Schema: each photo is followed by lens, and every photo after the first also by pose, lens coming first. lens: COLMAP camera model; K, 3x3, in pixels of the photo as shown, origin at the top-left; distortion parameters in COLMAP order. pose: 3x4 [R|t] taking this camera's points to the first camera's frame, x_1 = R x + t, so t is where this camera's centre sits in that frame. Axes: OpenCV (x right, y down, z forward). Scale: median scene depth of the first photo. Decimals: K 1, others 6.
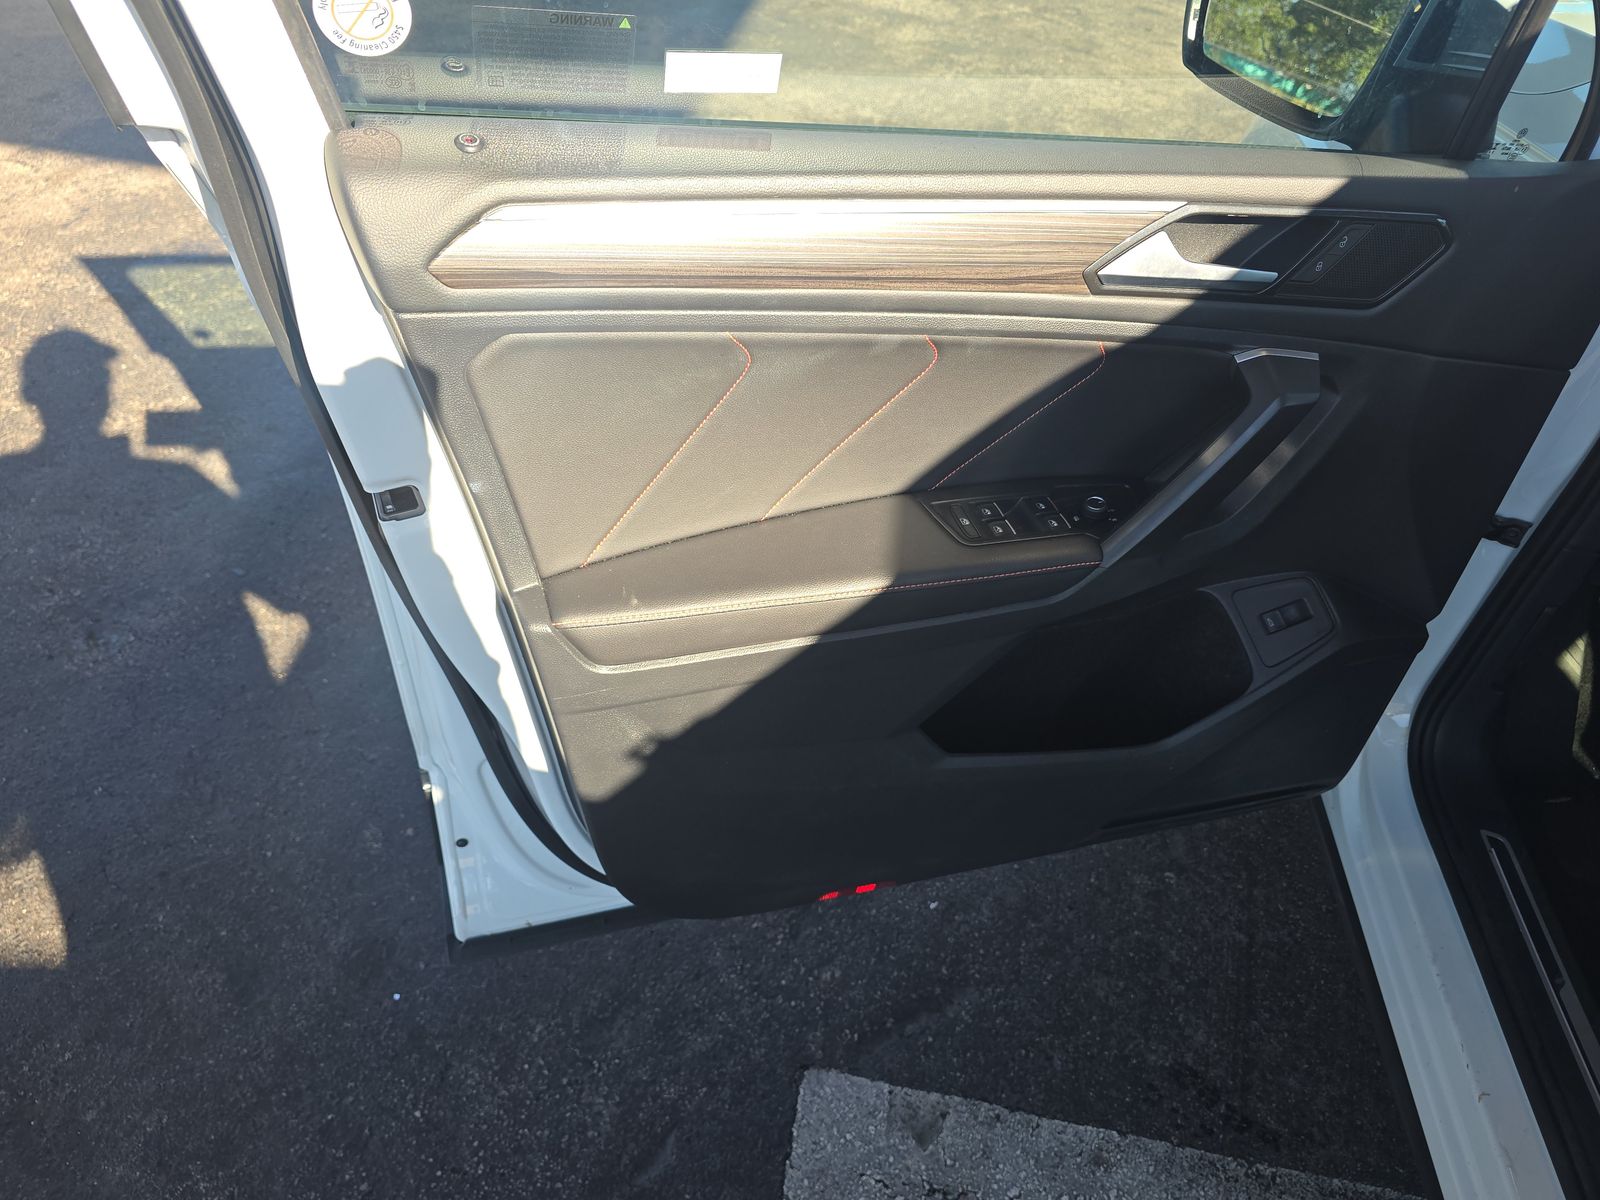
lens RADIAL K [[1082.4, 0, 800.0], [0, 1082.4, 600.0], [0, 0, 1]] dist [0.039970, -0.037841]
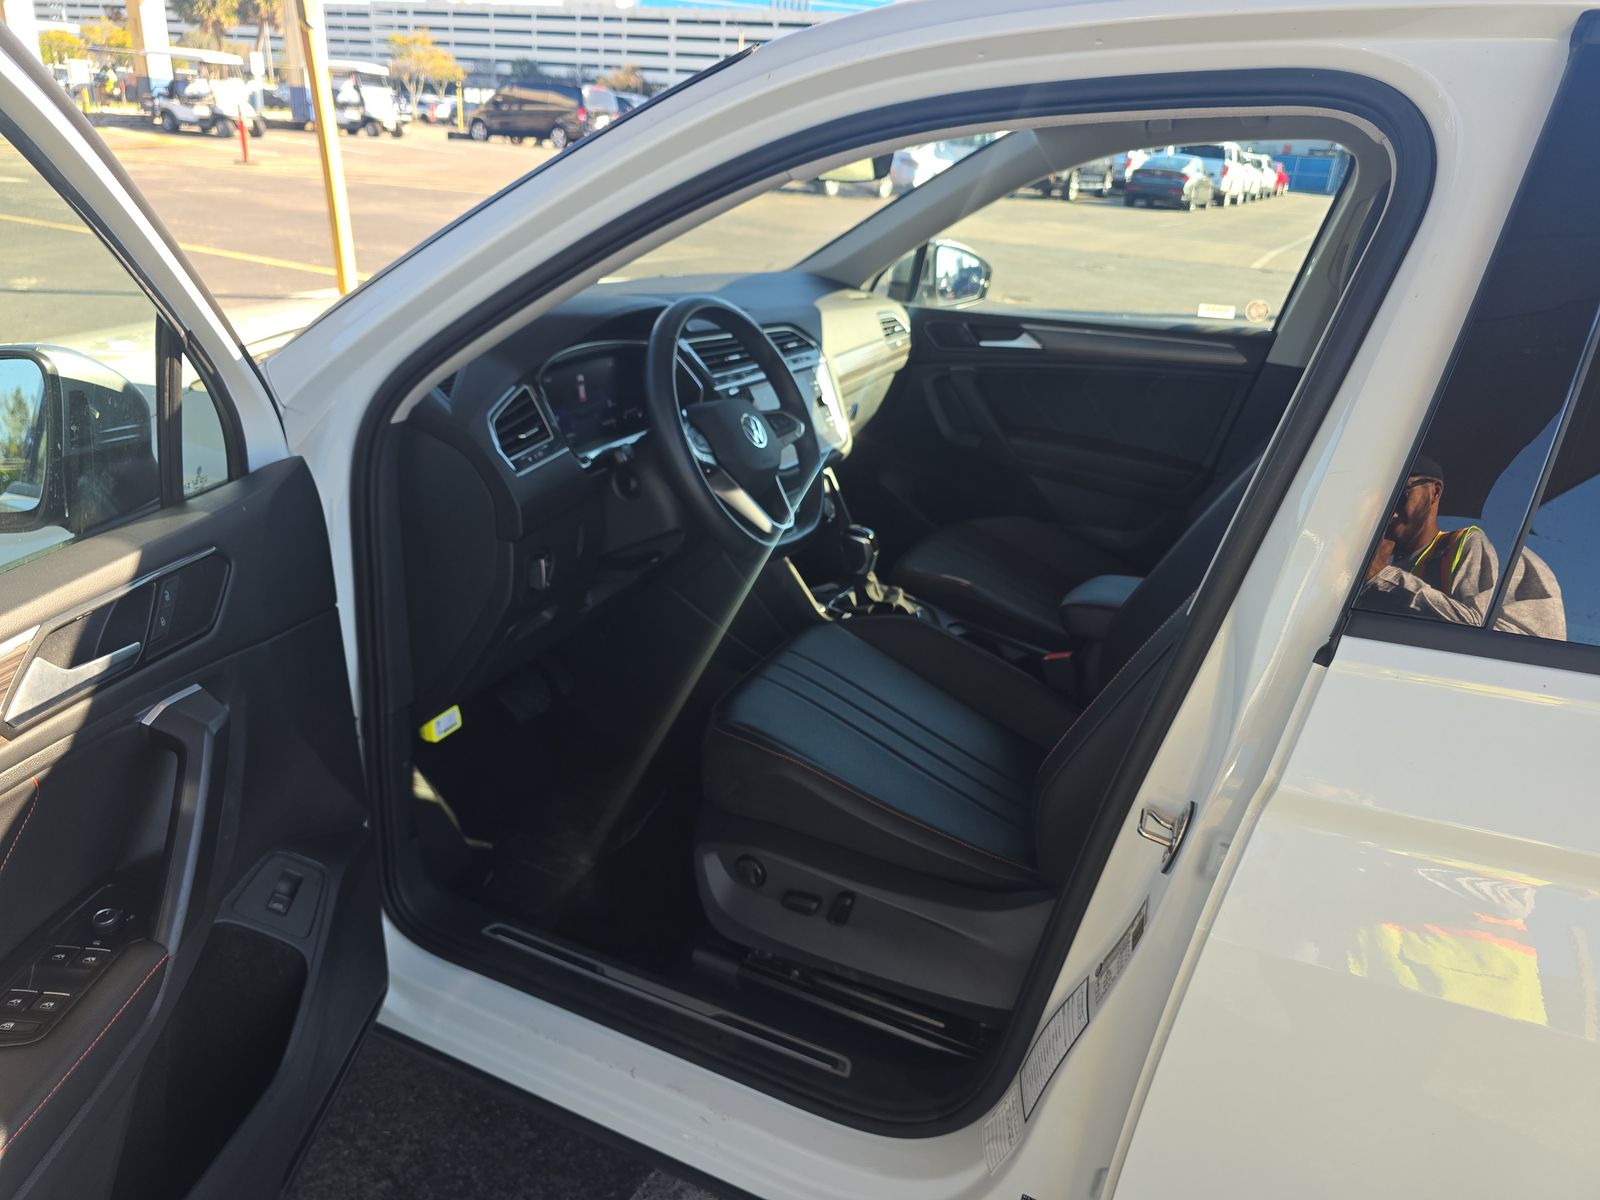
lens RADIAL K [[1084.6, 0, 800.0], [0, 1084.6, 600.0], [0, 0, 1]] dist [0.051501, -0.049433]
pose [[0.301224, -0.400980, 0.865147, -0.277471], [0.588287, 0.792190, 0.162338, -0.112458], [-0.750455, 0.460055, 0.474518, -0.038460]]
